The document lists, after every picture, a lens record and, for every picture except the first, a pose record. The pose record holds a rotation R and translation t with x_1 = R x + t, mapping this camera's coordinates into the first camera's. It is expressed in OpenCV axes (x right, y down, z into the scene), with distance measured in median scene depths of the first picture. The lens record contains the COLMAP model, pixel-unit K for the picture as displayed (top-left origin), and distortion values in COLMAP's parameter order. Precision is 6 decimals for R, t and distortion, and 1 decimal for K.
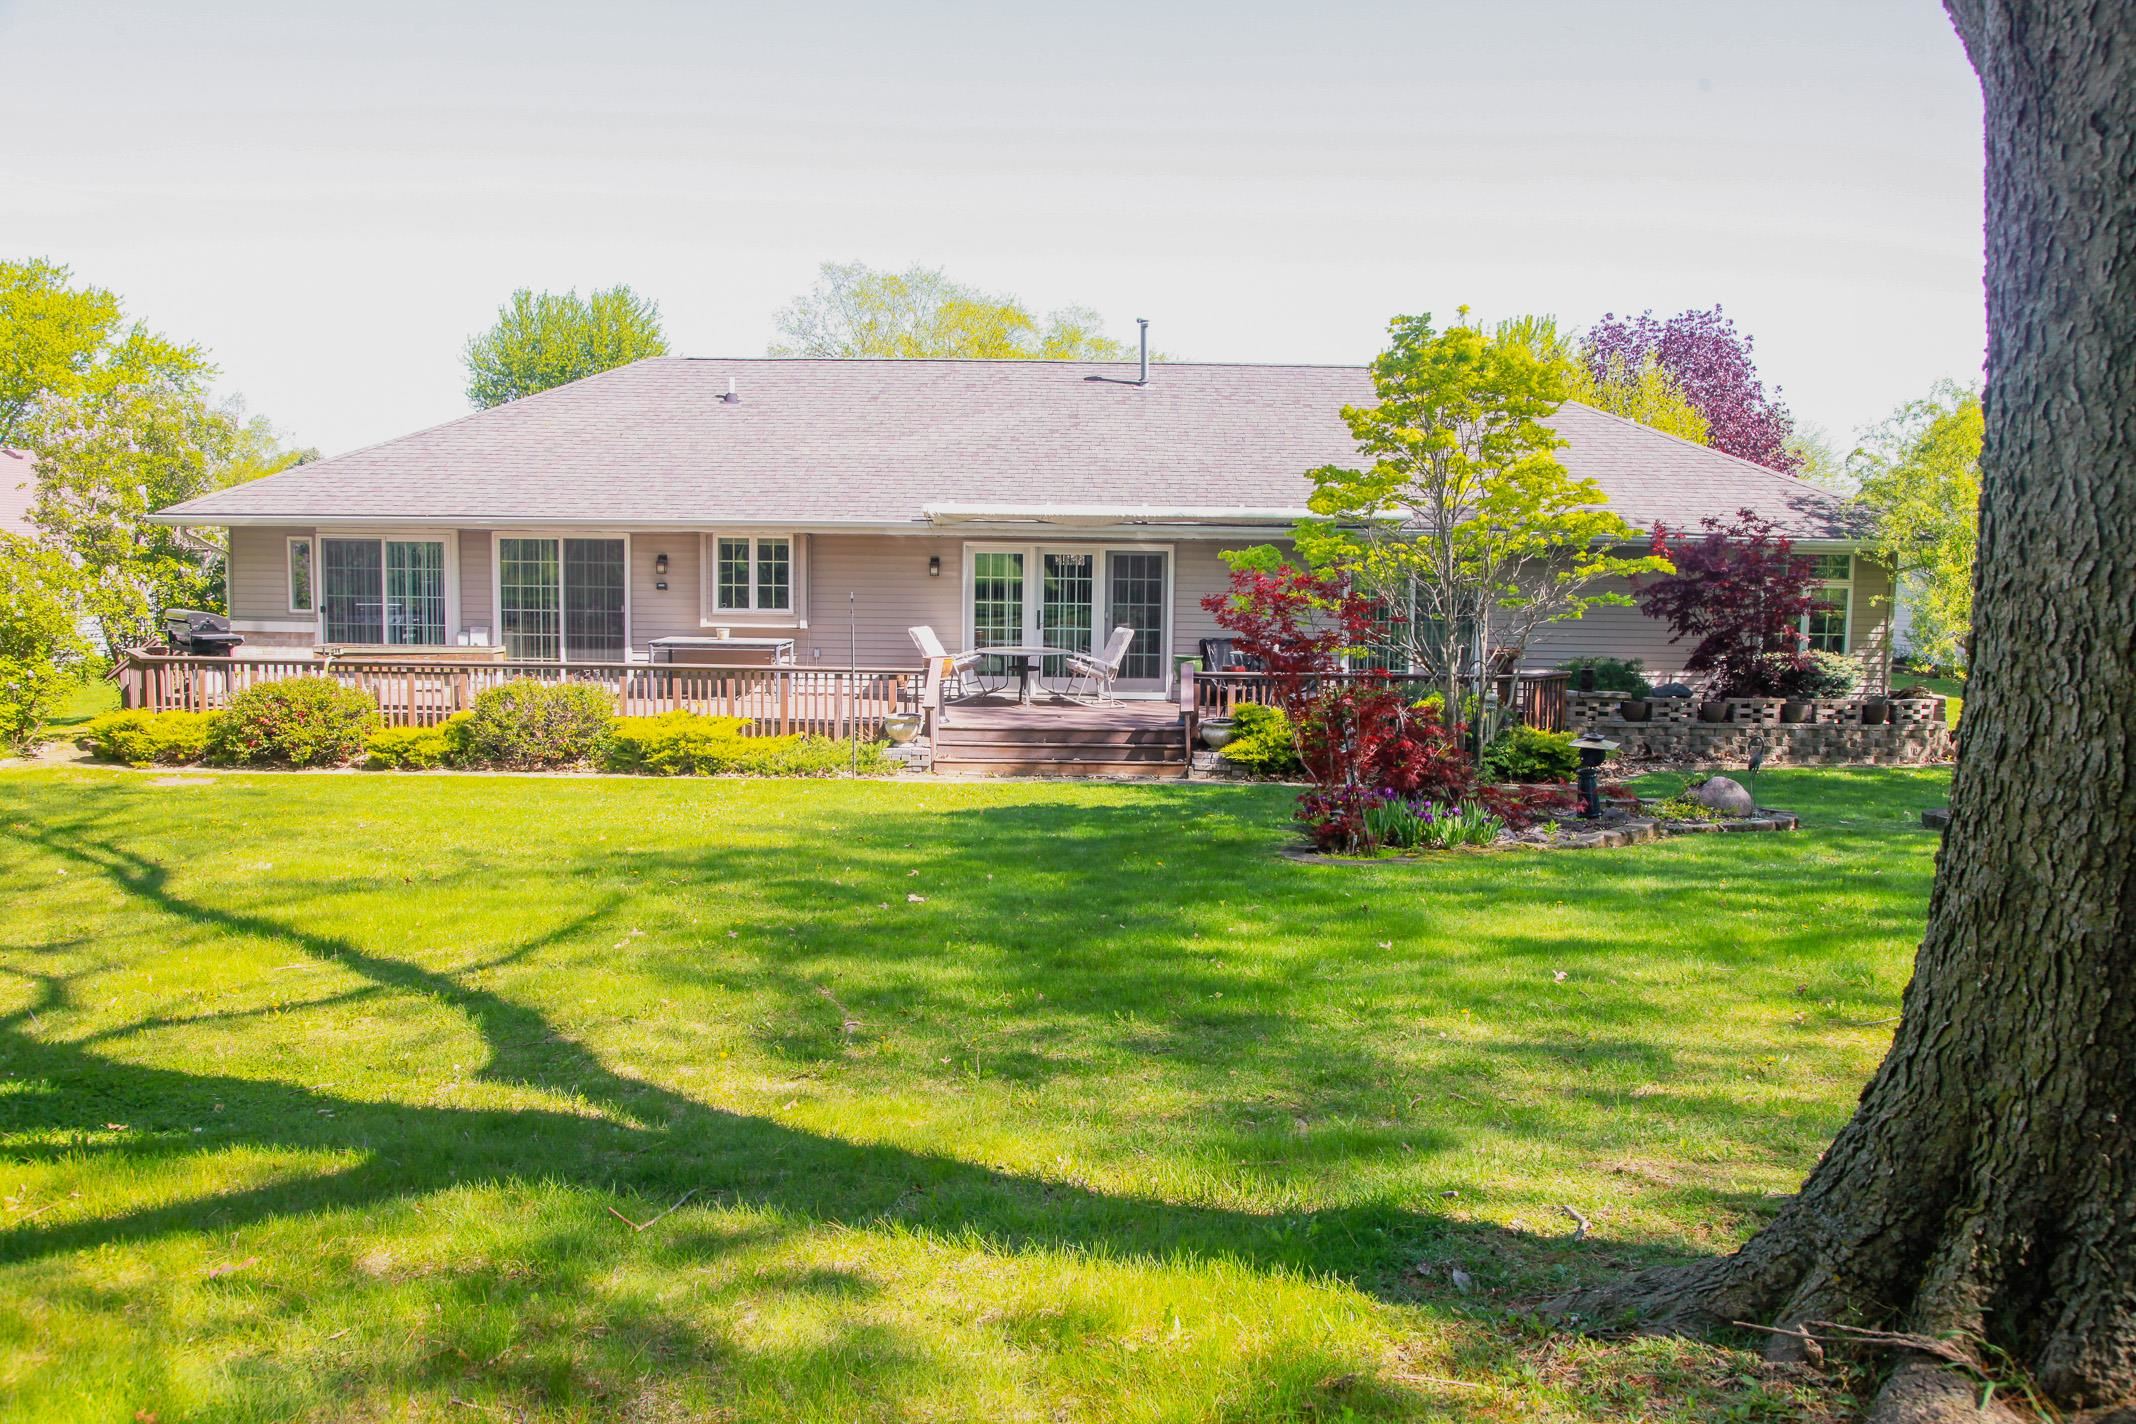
lens RADIAL K [[1672.3, 0, 1068.0], [0, 1672.3, 712.0], [0, 0, 1]] dist [-0.031103, 0.004006]
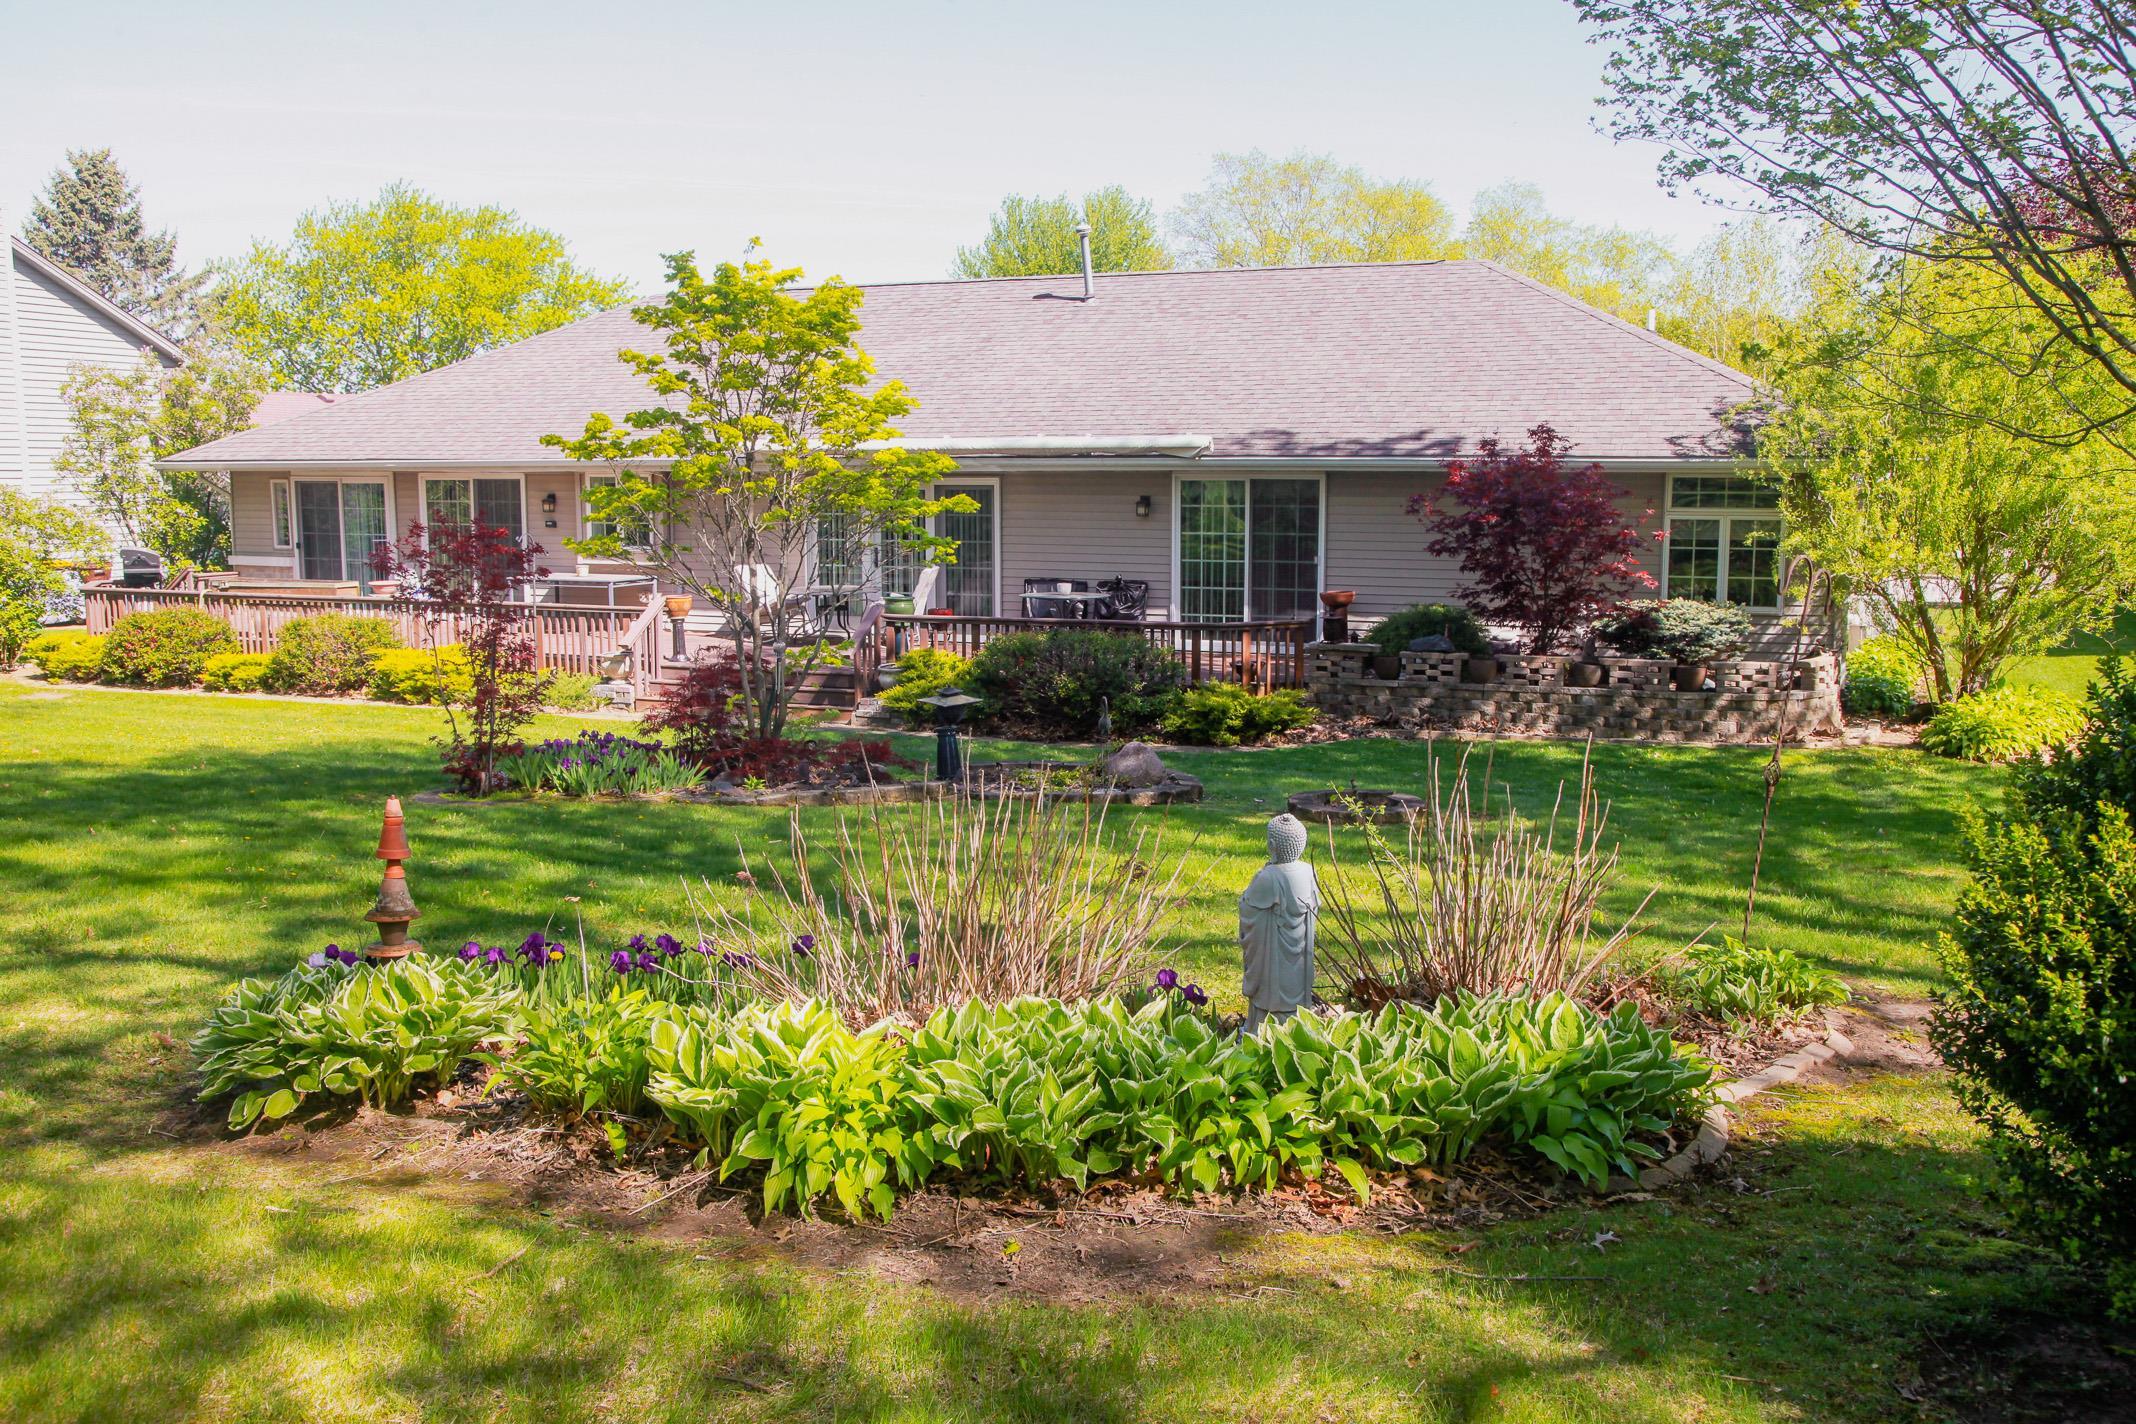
lens RADIAL K [[1916.9, 0, 1068.0], [0, 1916.9, 712.0], [0, 0, 1]] dist [-0.006819, -0.007833]
pose [[0.926008, 0.033444, -0.376019, 0.504139], [-0.022550, 0.999190, 0.033338, -0.006104], [0.376830, -0.022392, 0.926012, 0.020802]]
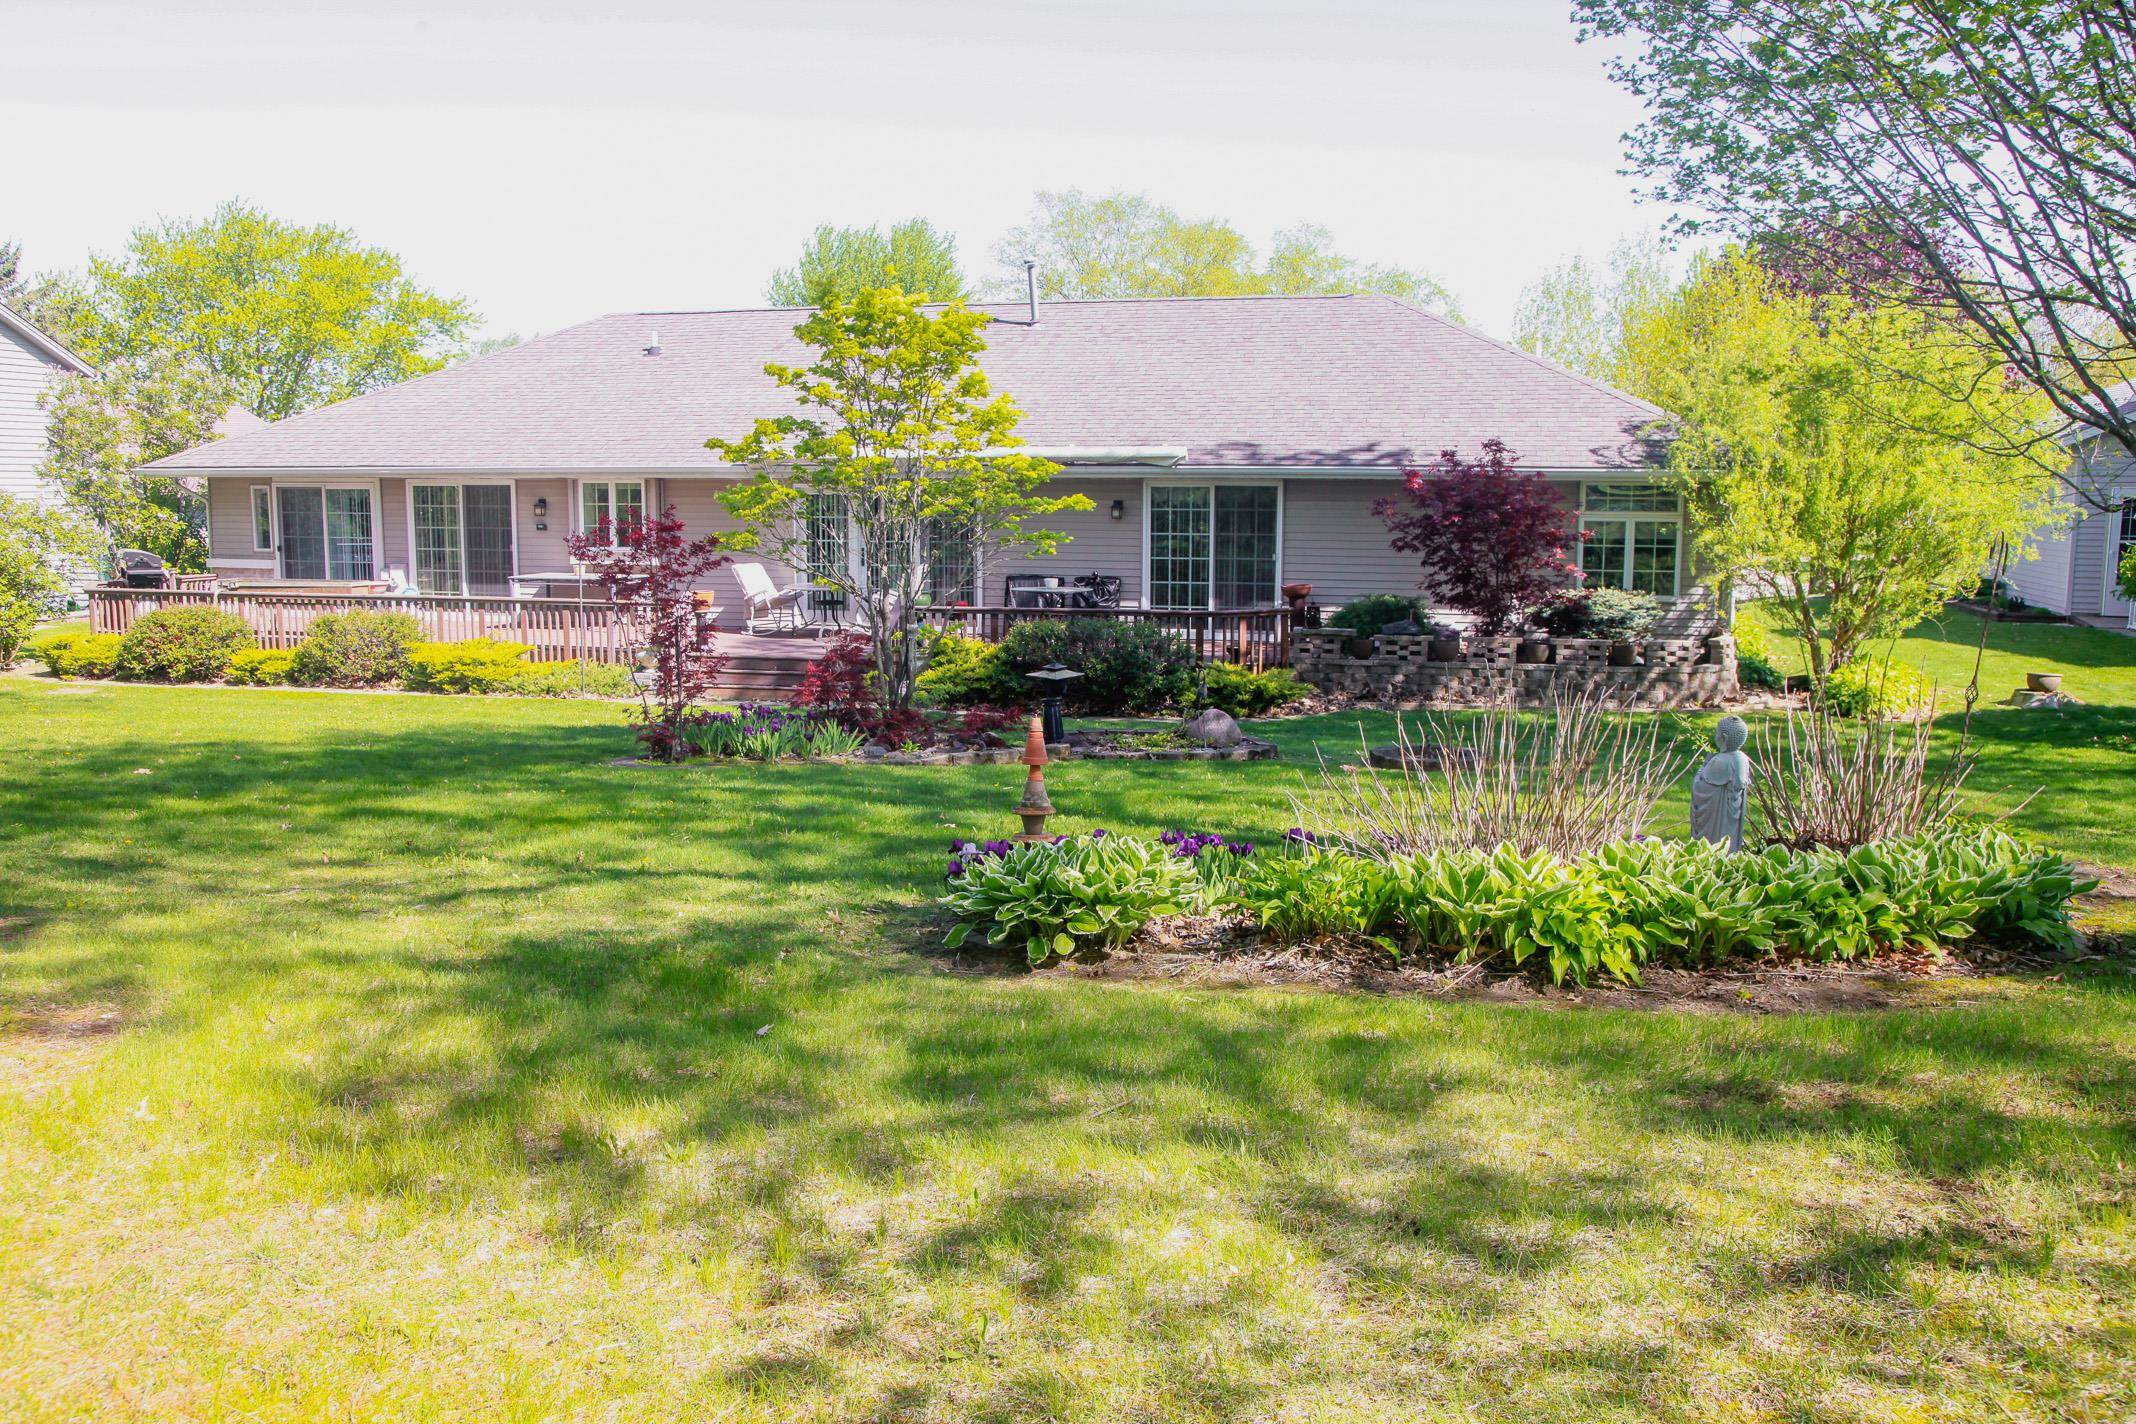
lens RADIAL K [[1824.8, 0, 1068.0], [0, 1824.8, 712.0], [0, 0, 1]] dist [-0.027981, 0.012131]
pose [[0.968020, 0.020366, -0.250044, 0.397984], [-0.013554, 0.999489, 0.028936, 0.007186], [0.250506, -0.024622, 0.967802, -0.080359]]
